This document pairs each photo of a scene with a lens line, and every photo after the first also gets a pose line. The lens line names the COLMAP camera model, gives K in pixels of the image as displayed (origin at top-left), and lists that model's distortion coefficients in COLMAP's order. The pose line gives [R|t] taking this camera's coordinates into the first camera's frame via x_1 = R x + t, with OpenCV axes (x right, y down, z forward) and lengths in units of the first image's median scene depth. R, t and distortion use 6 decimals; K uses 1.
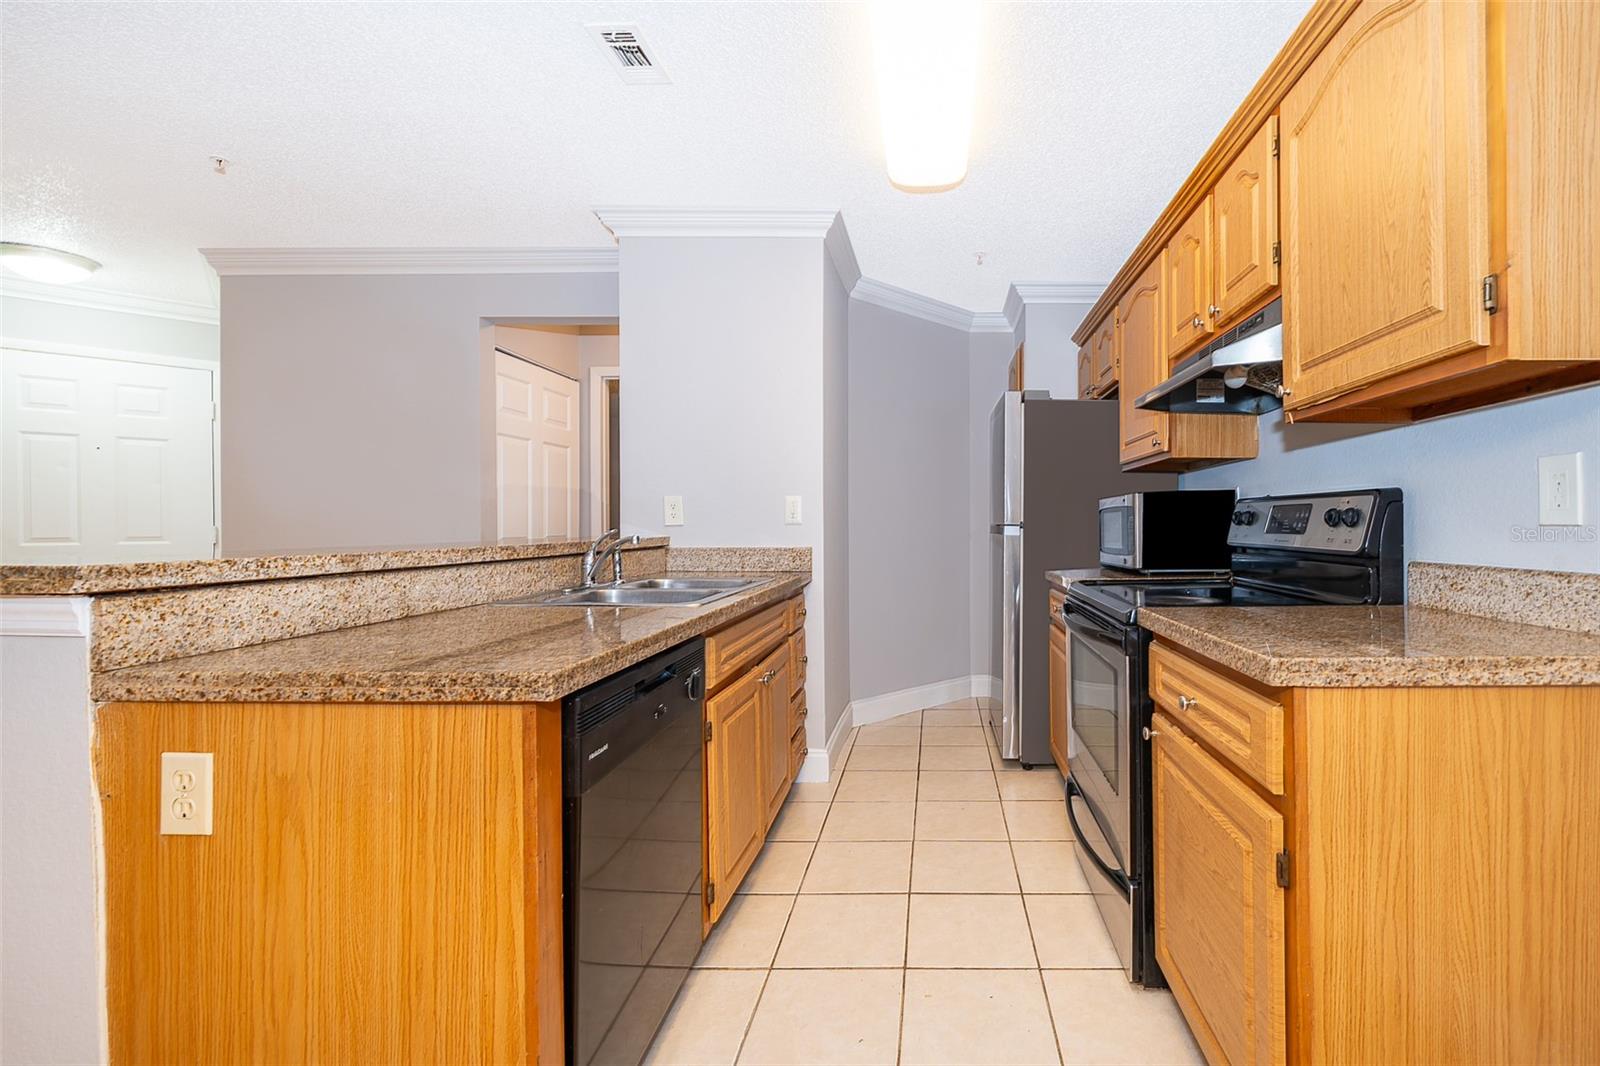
lens RADIAL K [[697.6, 0, 927.9], [0, 697.6, 529.5], [0, 0, 1]] dist [-0.002152, -0.000928]
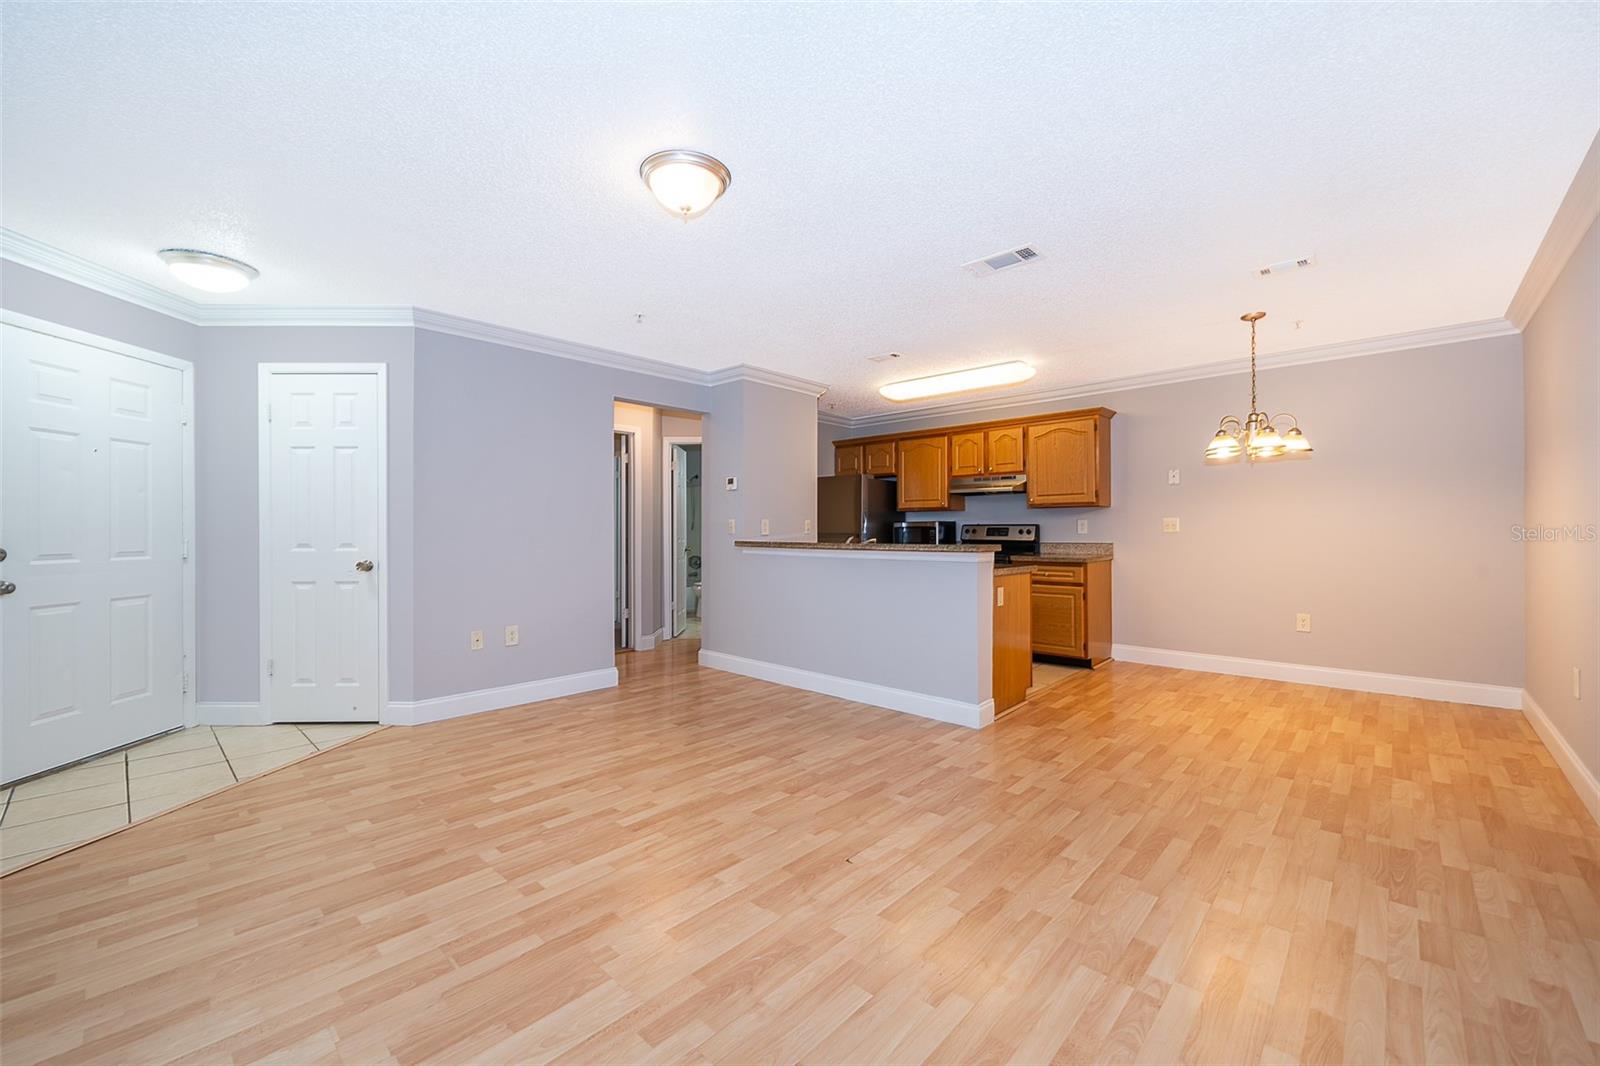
lens RADIAL K [[647.0, 0, 795.3], [0, 647.0, 543.5], [0, 0, 1]] dist [-0.005417, 0.000076]
pose [[0.654513, -0.016091, 0.755880, -4.660520], [0.003917, 0.999832, 0.017893, -0.030227], [-0.756041, -0.008751, 0.654466, -0.606525]]
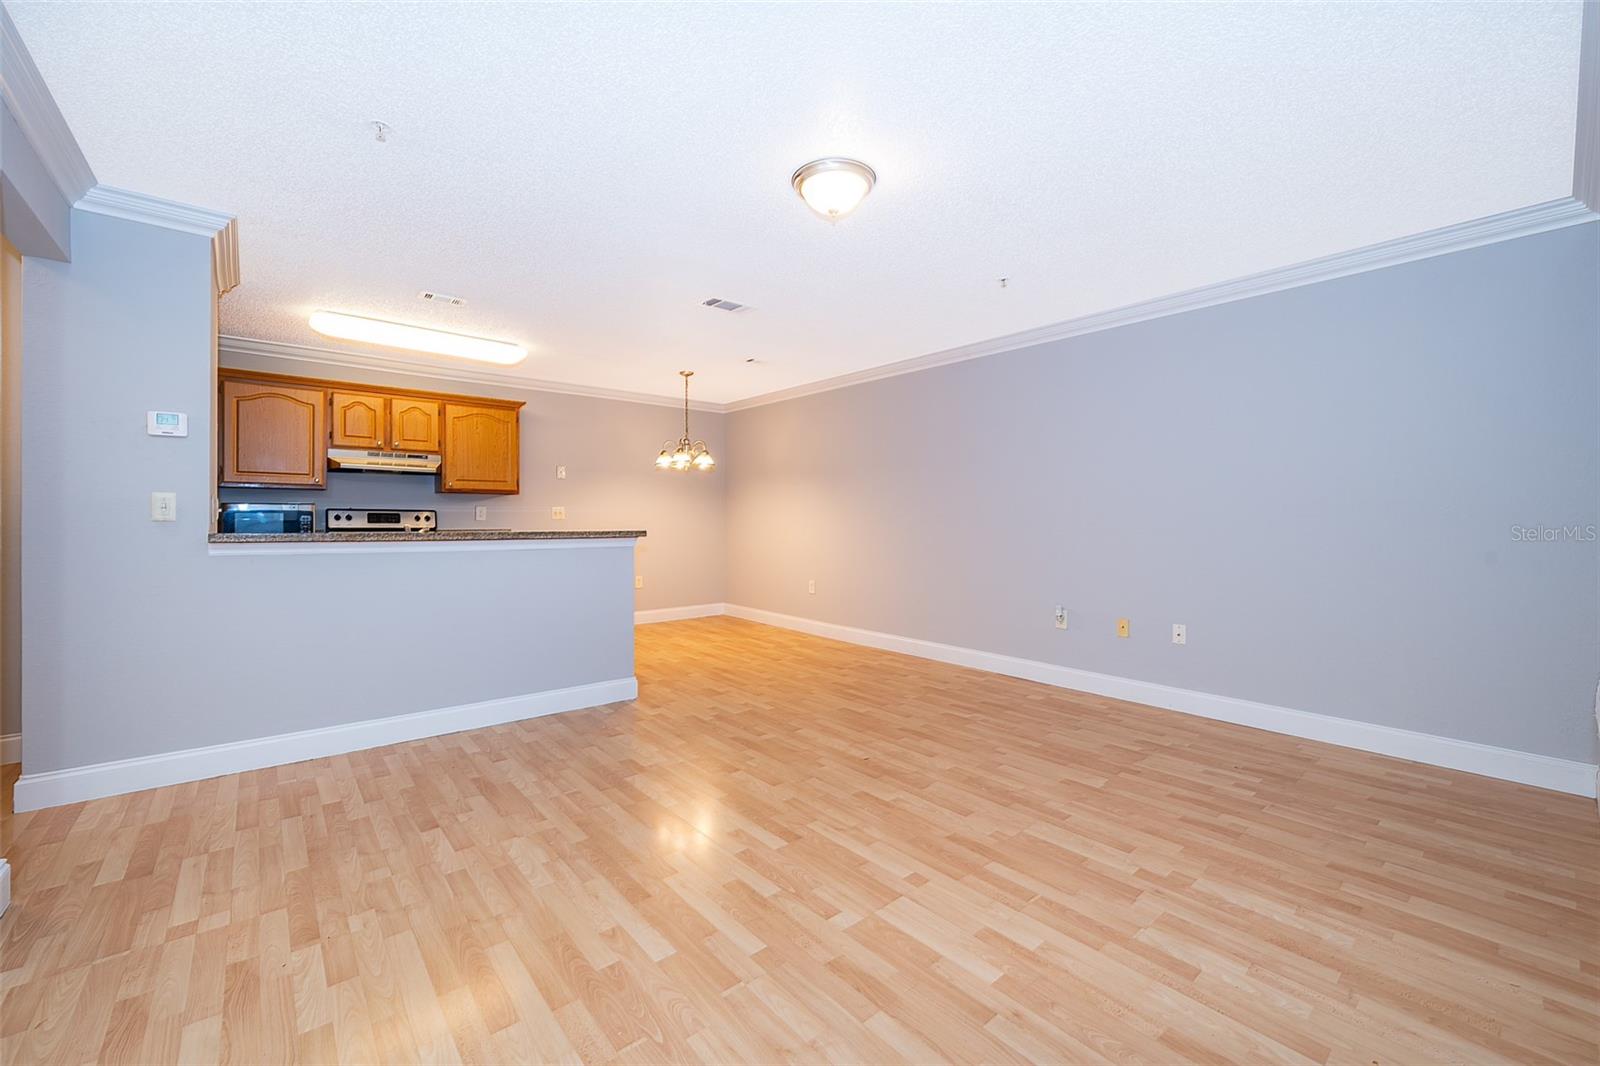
lens RADIAL K [[647.0, 0, 823.1], [0, 647.0, 518.2], [0, 0, 1]] dist [-0.005417, 0.000076]
pose [[-0.694688, -0.002691, 0.719306, -4.919385], [-0.003059, 0.999995, 0.000787, -0.035798], [-0.719305, -0.001654, -0.694693, 2.859777]]
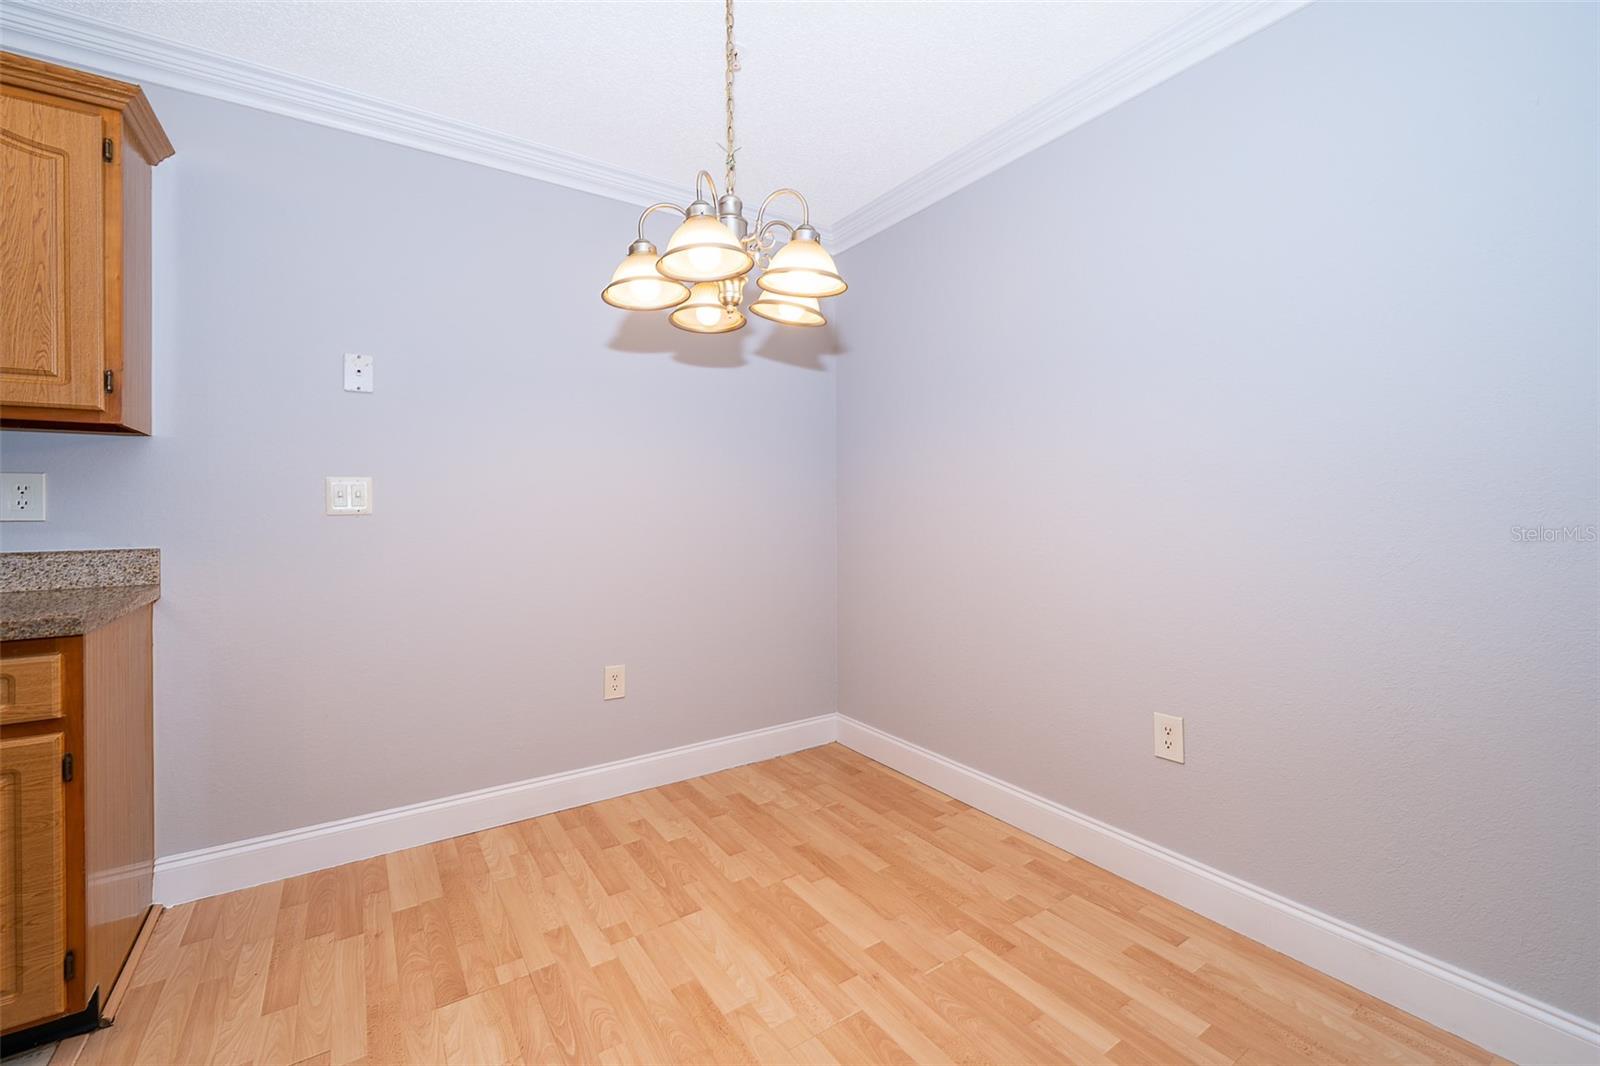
lens RADIAL K [[647.0, 0, 795.0], [0, 647.0, 517.7], [0, 0, 1]] dist [-0.005417, 0.000076]
pose [[-0.584192, 0.000056, 0.811616, -1.308898], [0.008842, 0.999941, 0.006295, -0.007849], [-0.811568, 0.010854, -0.584158, 0.533333]]
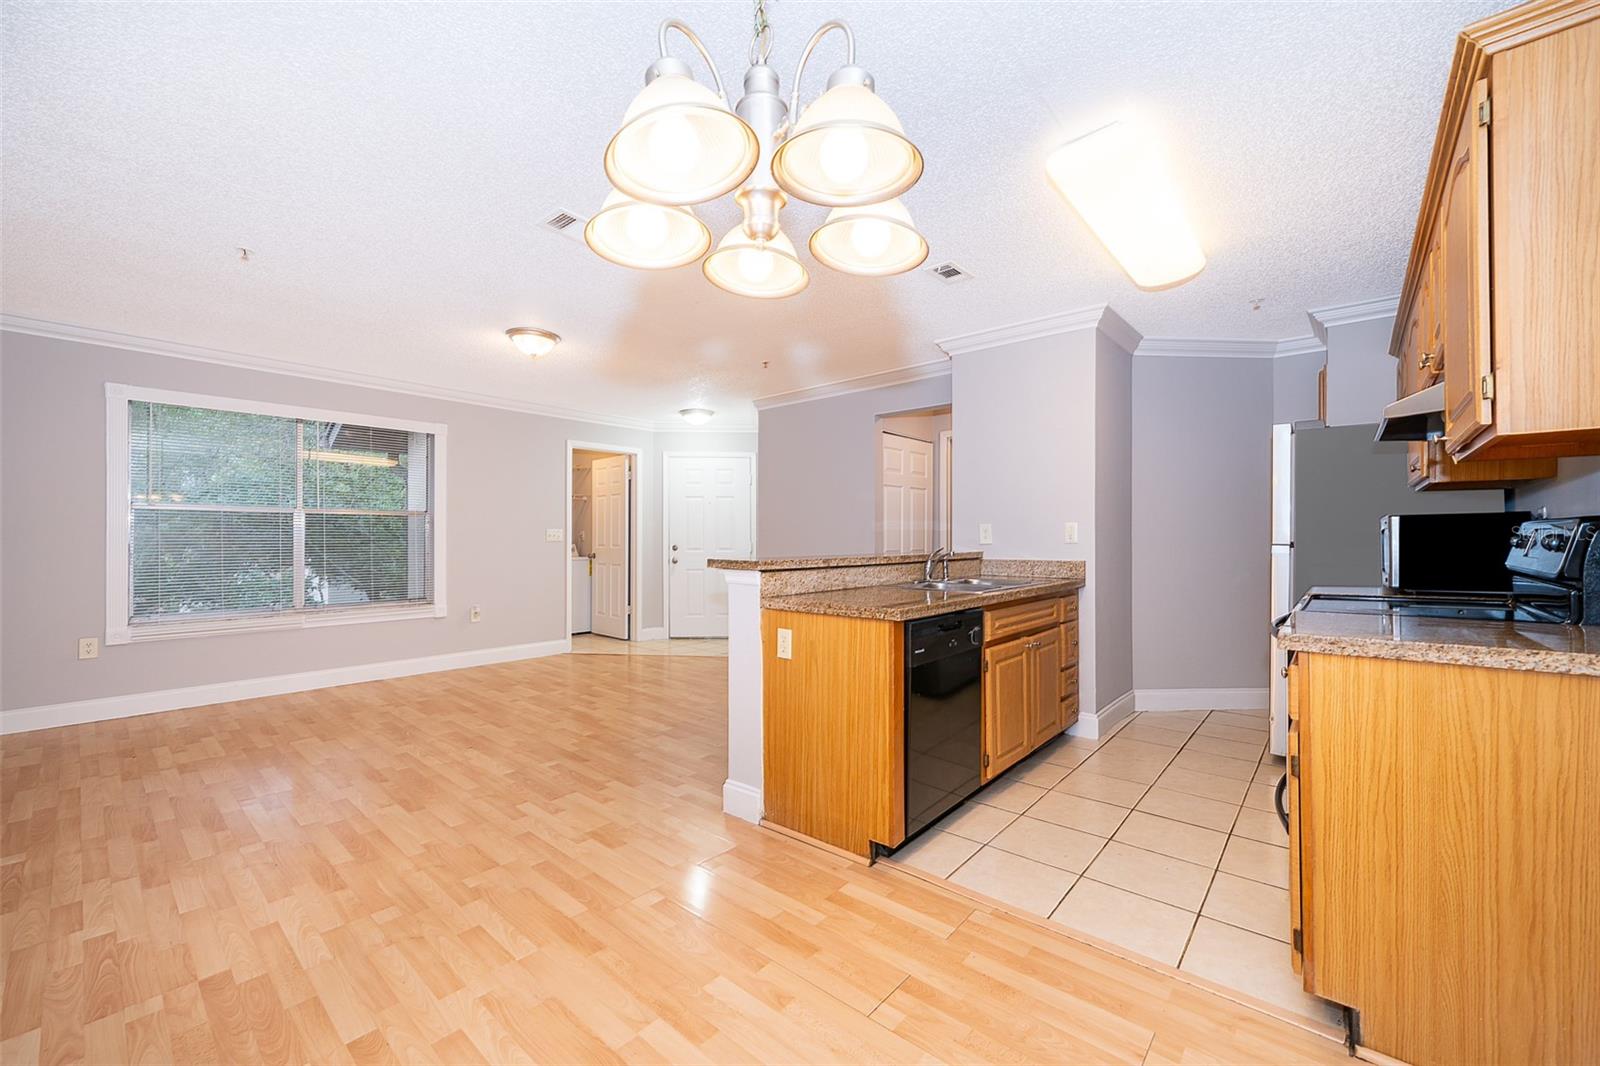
lens RADIAL K [[647.0, 0, 799.8], [0, 647.0, 539.6], [0, 0, 1]] dist [-0.005417, 0.000076]
pose [[0.773576, 0.000768, -0.633702, 0.565687], [-0.004216, 0.999983, -0.003933, -0.024173], [0.633689, 0.005714, 0.773567, -0.879585]]
